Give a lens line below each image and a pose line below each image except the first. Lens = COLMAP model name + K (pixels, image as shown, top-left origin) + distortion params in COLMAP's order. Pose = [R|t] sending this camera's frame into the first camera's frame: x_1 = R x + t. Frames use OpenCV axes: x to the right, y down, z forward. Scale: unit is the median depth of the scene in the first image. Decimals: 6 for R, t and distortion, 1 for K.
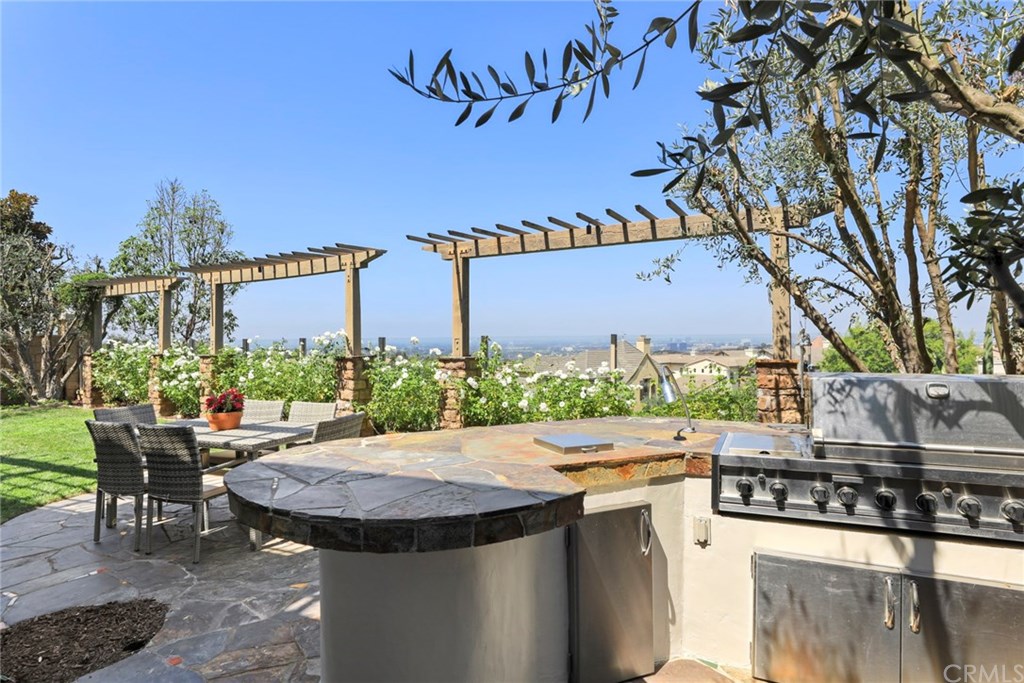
lens RADIAL K [[608.1, 0, 509.9], [0, 608.1, 343.9], [0, 0, 1]] dist [0.026538, 0.001211]
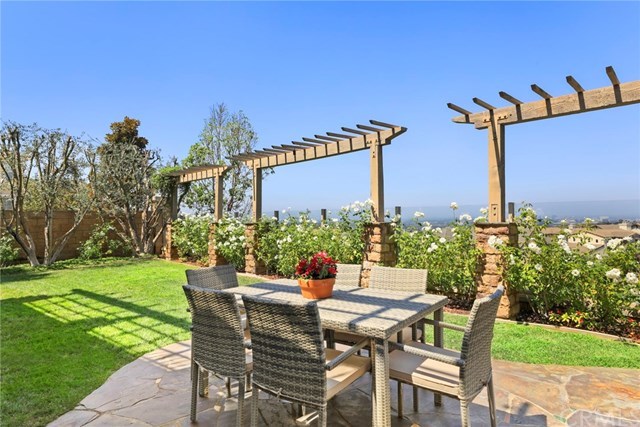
lens RADIAL K [[396.1, 0, 320.9], [0, 396.1, 214.8], [0, 0, 1]] dist [0.006644, 0.000295]
pose [[0.974856, -0.003143, -0.222813, -0.161854], [-0.000193, 0.999888, -0.014947, 0.013785], [0.222835, 0.014614, 0.974747, 0.213686]]
